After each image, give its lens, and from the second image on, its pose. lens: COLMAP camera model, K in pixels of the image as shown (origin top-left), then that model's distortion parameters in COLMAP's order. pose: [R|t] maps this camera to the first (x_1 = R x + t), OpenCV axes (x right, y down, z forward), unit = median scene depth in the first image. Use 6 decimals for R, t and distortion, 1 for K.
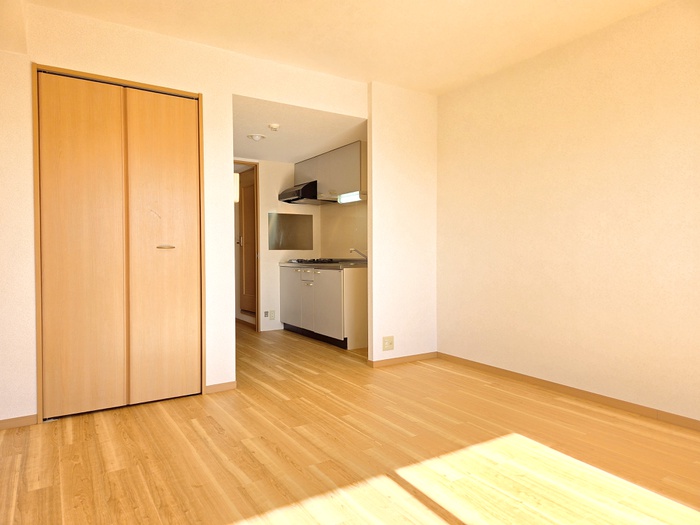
lens RADIAL K [[470.6, 0, 352.6], [0, 470.6, 257.3], [0, 0, 1]] dist [0.070907, -0.050704]
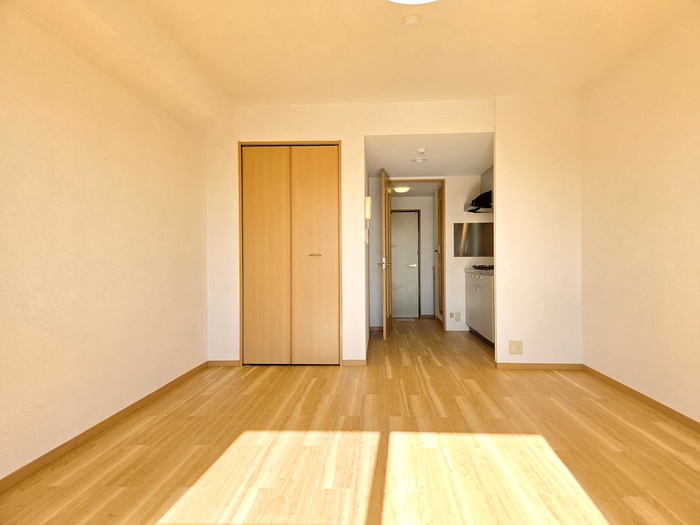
lens RADIAL K [[470.6, 0, 351.9], [0, 470.6, 258.1], [0, 0, 1]] dist [0.070907, -0.050704]
pose [[0.810088, -0.005496, -0.586283, 0.522974], [-0.004207, 0.999876, -0.015186, 0.008649], [0.586293, 0.014768, 0.809964, -0.054292]]
